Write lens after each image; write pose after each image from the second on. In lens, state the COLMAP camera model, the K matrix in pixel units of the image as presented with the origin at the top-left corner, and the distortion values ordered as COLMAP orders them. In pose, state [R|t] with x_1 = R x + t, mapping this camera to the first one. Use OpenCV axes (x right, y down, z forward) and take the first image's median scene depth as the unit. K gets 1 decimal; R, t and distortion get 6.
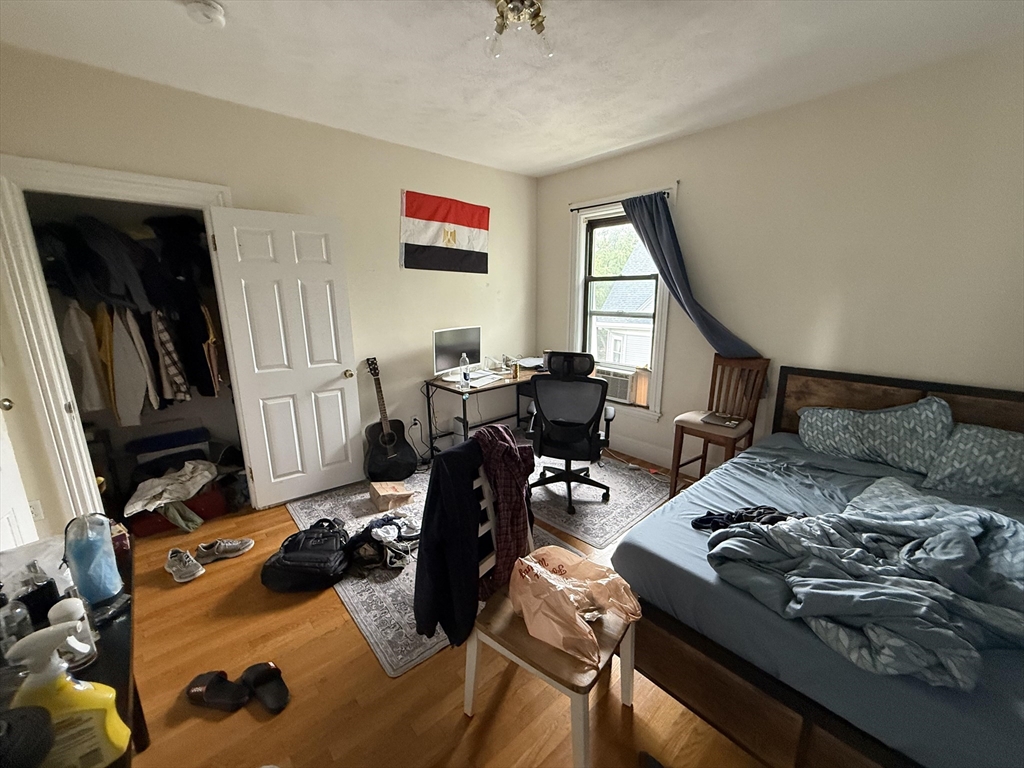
lens RADIAL K [[410.9, 0, 513.0], [0, 410.9, 387.4], [0, 0, 1]] dist [0.002096, 0.000064]
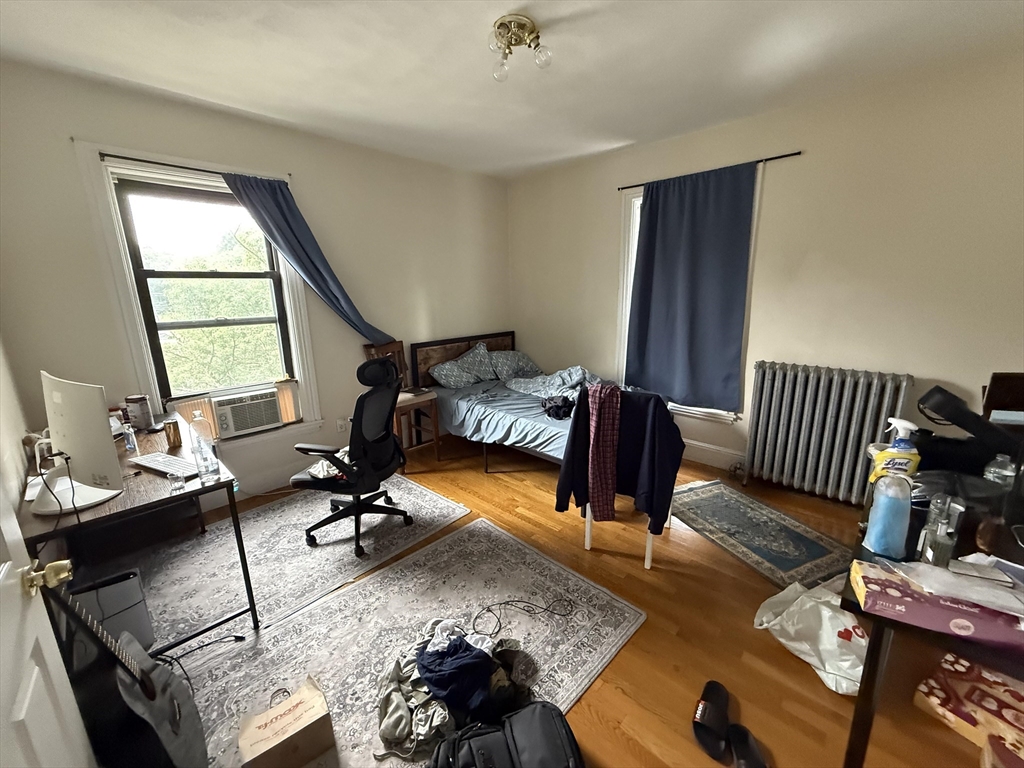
lens RADIAL K [[410.9, 0, 513.1], [0, 410.9, 384.8], [0, 0, 1]] dist [0.002096, 0.000064]
pose [[-0.080606, -0.221573, 0.971807, -0.678810], [0.242400, 0.941351, 0.234735, -0.148354], [-0.966822, 0.254487, -0.022169, 0.665607]]
